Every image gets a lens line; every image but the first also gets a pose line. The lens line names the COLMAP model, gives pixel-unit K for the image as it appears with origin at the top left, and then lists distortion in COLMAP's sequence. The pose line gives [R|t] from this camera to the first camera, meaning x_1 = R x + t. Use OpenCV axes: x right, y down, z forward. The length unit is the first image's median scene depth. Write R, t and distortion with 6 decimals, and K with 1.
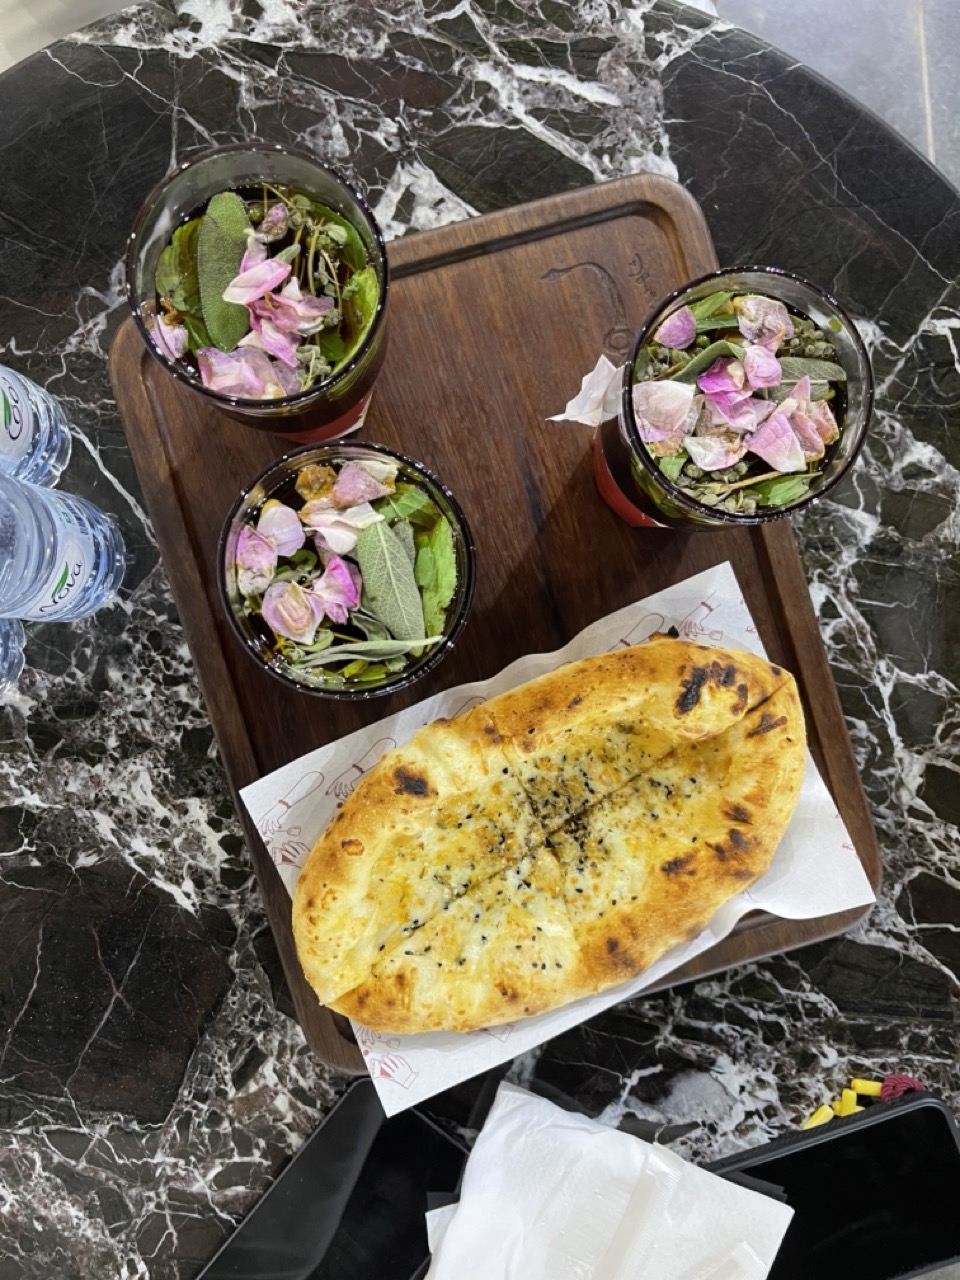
lens RADIAL K [[980.0, 0, 482.3], [0, 980.0, 638.8], [0, 0, 1]] dist [0.049741, -0.073280]
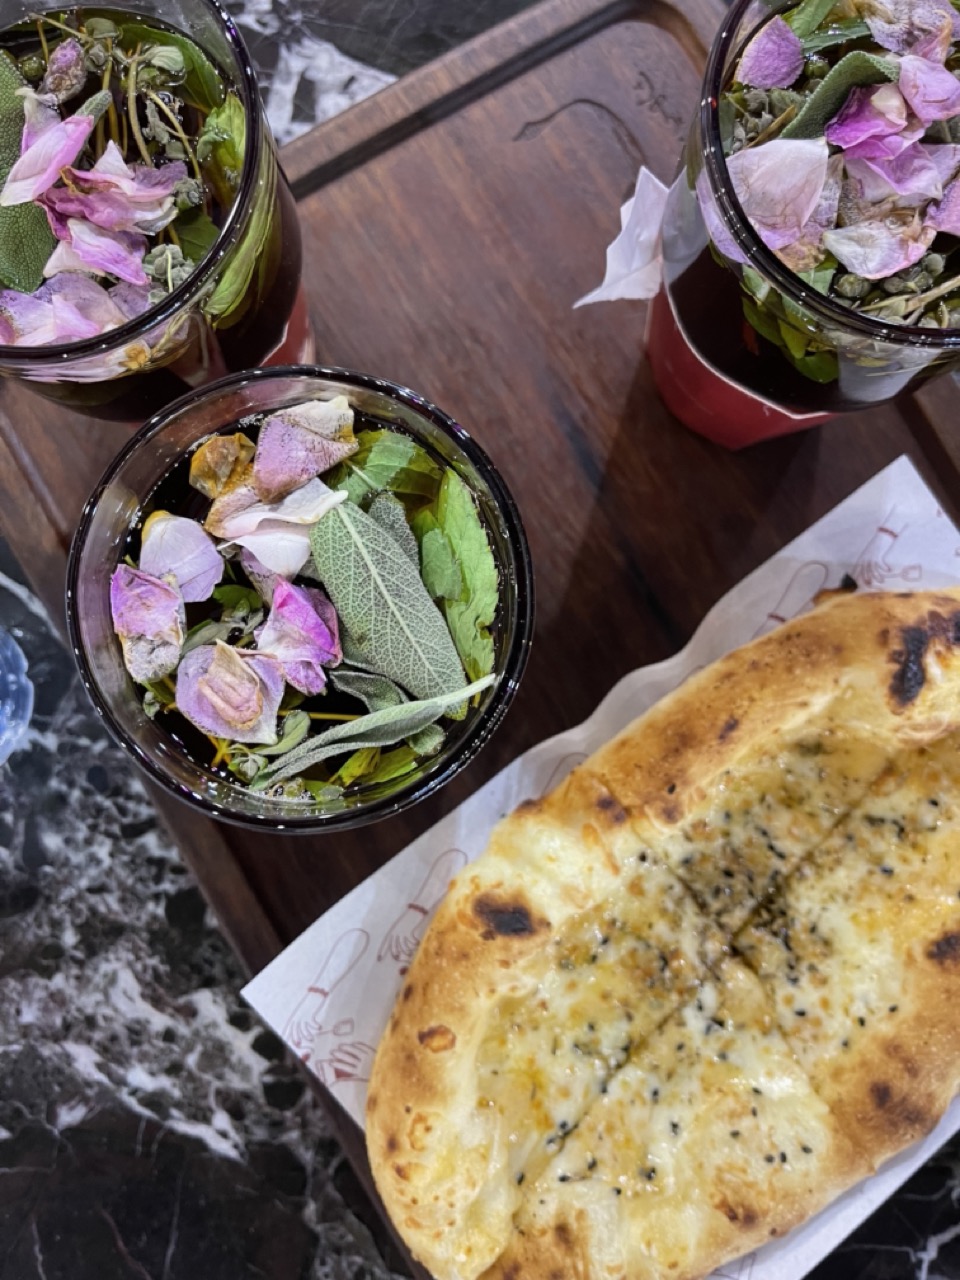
lens RADIAL K [[980.0, 0, 487.0], [0, 980.0, 651.9], [0, 0, 1]] dist [0.049741, -0.073280]
pose [[0.970473, -0.236798, -0.045927, -0.014254], [0.235430, 0.971321, -0.033288, 0.002463], [0.052492, 0.021493, 0.998390, 0.361108]]
